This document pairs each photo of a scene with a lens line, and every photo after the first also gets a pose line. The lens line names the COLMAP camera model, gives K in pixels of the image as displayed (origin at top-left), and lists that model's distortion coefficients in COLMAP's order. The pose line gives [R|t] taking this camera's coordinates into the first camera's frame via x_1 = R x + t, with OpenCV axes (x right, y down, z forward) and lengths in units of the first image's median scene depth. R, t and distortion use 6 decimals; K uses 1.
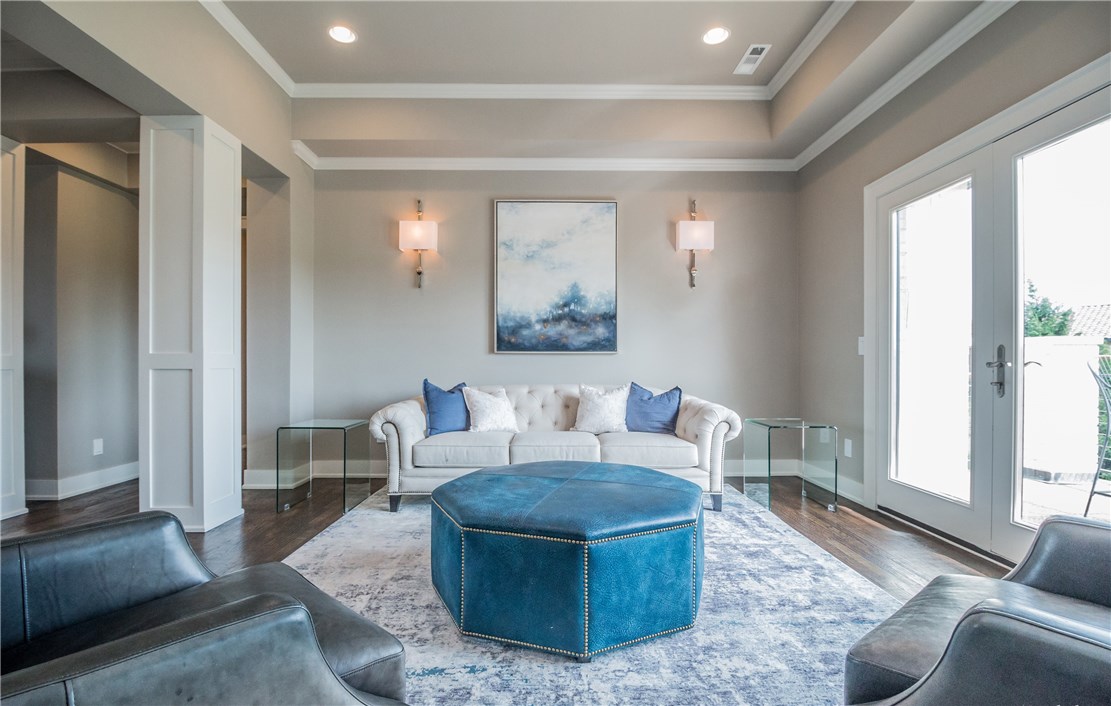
lens RADIAL K [[518.7, 0, 547.2], [0, 518.7, 358.1], [0, 0, 1]] dist [0.000724, 0.000150]
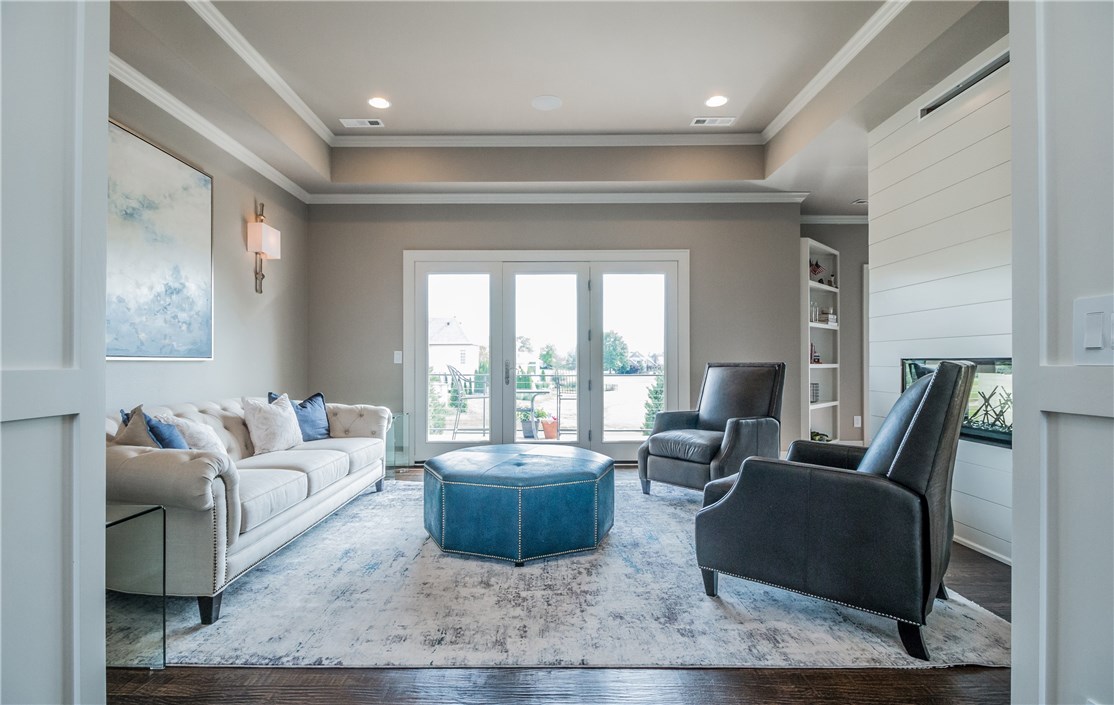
lens RADIAL K [[523.1, 0, 550.6], [0, 523.1, 360.0], [0, 0, 1]] dist [-0.014099, -0.003648]
pose [[-0.003133, 0.005300, 0.999981, -0.892049], [-0.000498, 0.999986, -0.005301, -0.008290], [-0.999995, -0.000515, -0.003131, 0.595574]]
